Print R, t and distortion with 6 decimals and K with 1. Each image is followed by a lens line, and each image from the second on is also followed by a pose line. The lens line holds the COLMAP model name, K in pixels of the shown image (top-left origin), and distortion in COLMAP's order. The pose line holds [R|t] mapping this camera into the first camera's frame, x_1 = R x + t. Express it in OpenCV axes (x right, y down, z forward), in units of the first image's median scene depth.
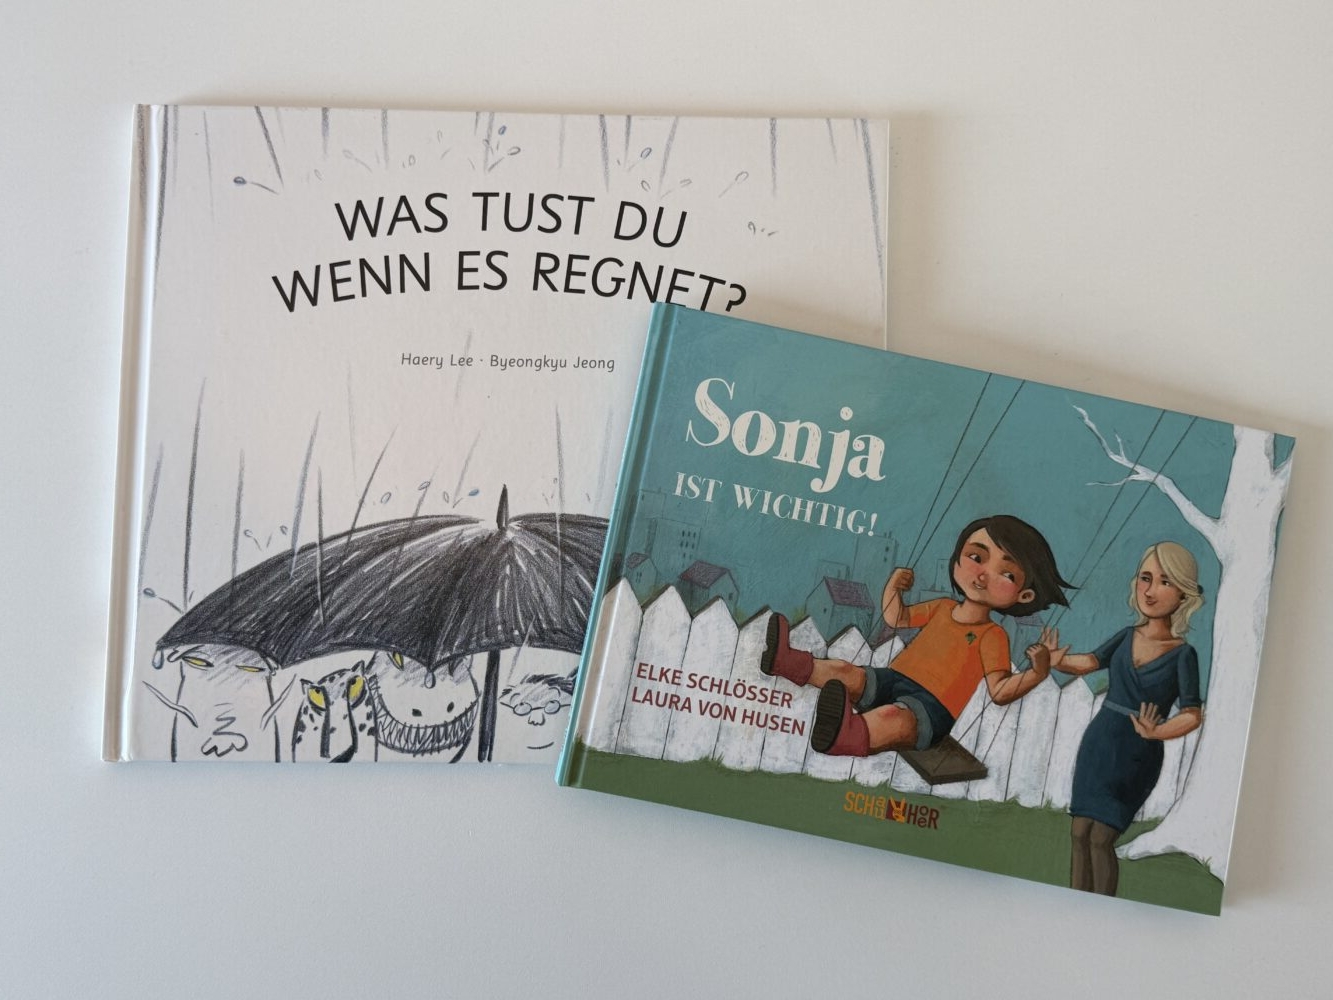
lens RADIAL K [[1364.9, 0, 669.7], [0, 1364.9, 501.2], [0, 0, 1]] dist [0.022878, 0.000000]
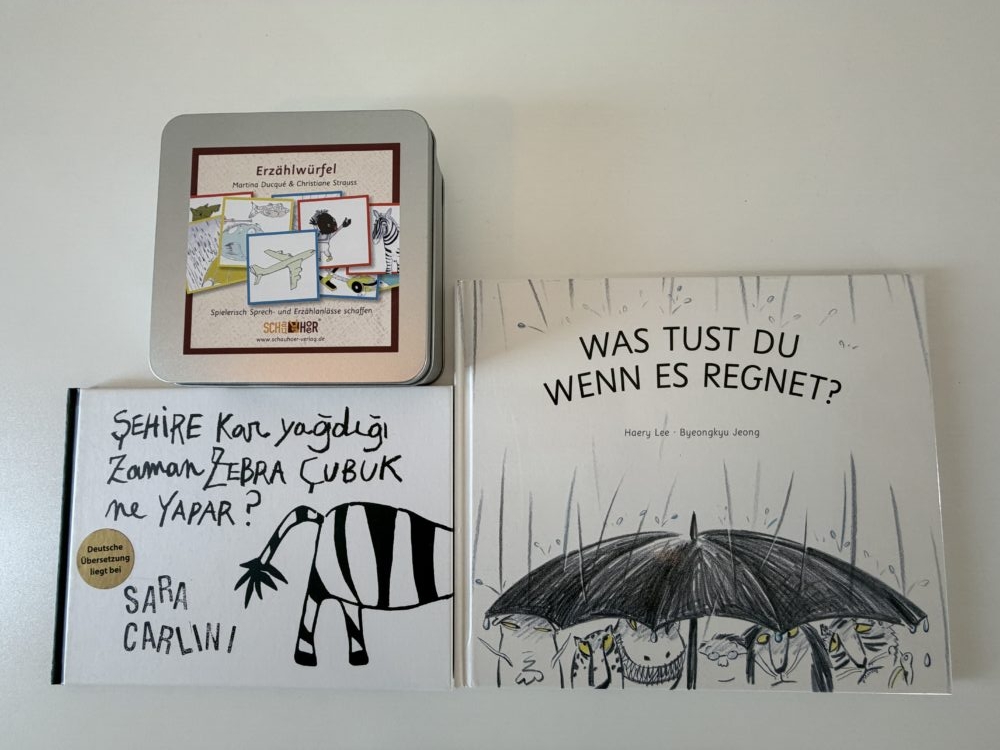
lens RADIAL K [[403.2, 0, 508.3], [0, 403.2, 370.9], [0, 0, 1]] dist [0.021503, 0.000669]
pose [[0.905299, -0.109324, -0.410466, -0.109573], [-0.010239, 0.960417, -0.278379, -0.037158], [0.424652, 0.256219, 0.868345, 0.476042]]
